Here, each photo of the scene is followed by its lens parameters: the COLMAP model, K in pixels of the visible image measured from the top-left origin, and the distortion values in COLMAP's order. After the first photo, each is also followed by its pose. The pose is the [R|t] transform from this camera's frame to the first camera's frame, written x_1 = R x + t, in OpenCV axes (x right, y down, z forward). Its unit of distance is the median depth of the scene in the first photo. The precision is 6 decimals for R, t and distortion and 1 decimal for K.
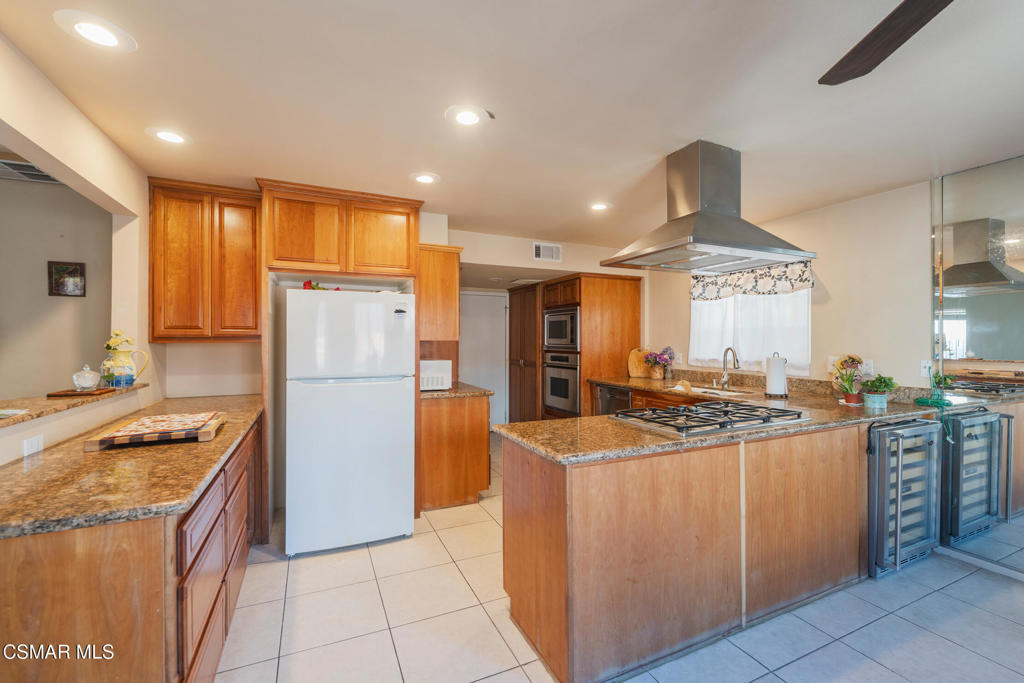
lens RADIAL K [[417.1, 0, 493.6], [0, 417.1, 339.7], [0, 0, 1]] dist [-0.004018, 0.000371]
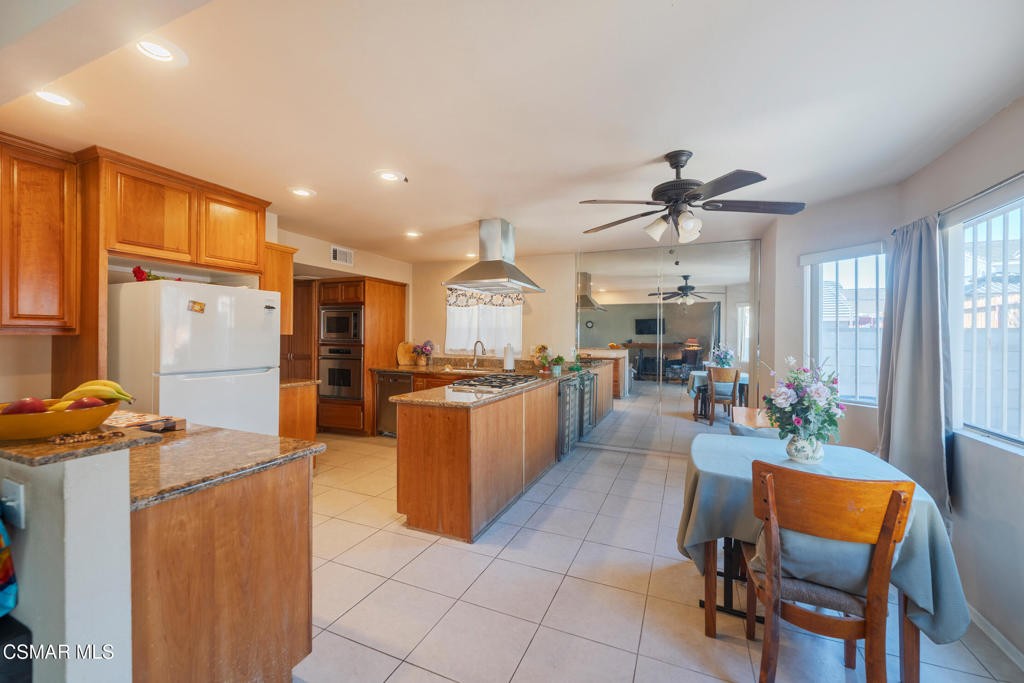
lens RADIAL K [[417.1, 0, 496.8], [0, 417.1, 339.6], [0, 0, 1]] dist [-0.004018, 0.000371]
pose [[0.747720, 0.000803, 0.664014, -0.360133], [-0.010196, 0.999895, 0.010272, -0.001070], [-0.663936, -0.014451, 0.747650, -0.144907]]
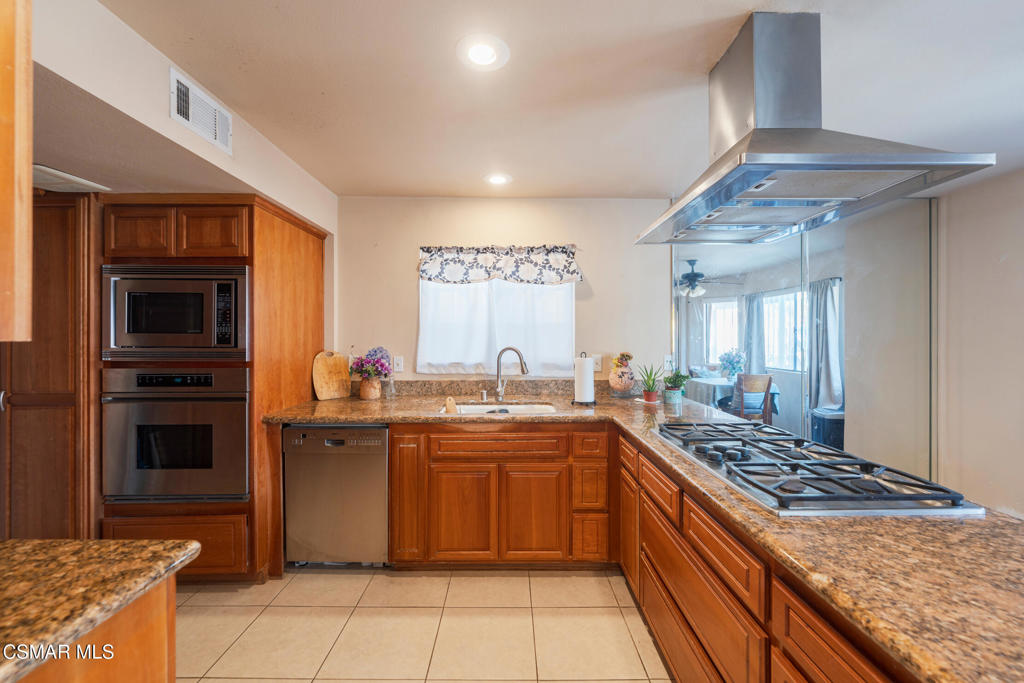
lens RADIAL K [[417.1, 0, 504.4], [0, 417.1, 338.1], [0, 0, 1]] dist [-0.004018, 0.000371]
pose [[0.399971, -0.003279, 0.916522, -0.138571], [-0.001844, 0.999989, 0.004382, -0.001252], [-0.916526, -0.003442, 0.399961, 0.688688]]
